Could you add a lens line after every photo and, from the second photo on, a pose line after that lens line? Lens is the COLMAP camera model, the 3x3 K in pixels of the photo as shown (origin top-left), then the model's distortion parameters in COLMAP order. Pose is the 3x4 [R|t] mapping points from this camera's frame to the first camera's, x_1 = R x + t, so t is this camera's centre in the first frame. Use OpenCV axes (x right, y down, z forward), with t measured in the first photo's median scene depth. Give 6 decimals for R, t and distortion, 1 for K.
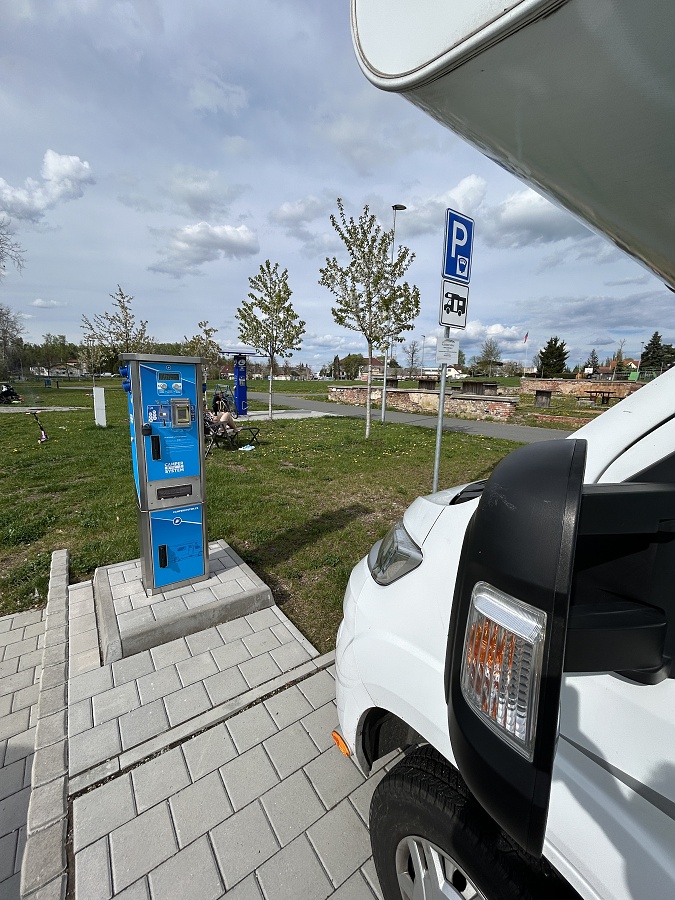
lens RADIAL K [[359.2, 0, 321.3], [0, 359.2, 451.0], [0, 0, 1]] dist [0.016445, -0.000046]
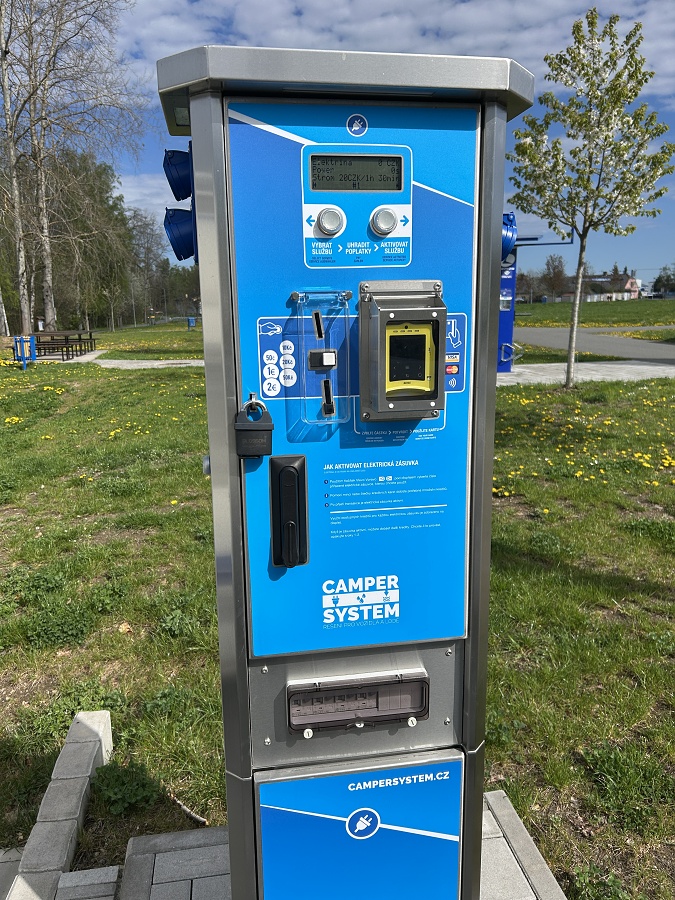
lens RADIAL K [[644.6, 0, 337.5], [0, 644.6, 450.0], [0, 0, 1]] dist [0.030176, -0.000954]
pose [[0.906619, 0.053599, -0.418532, -0.222580], [-0.046142, 0.998544, 0.027925, -0.049146], [0.419420, -0.006005, 0.907773, 0.543031]]
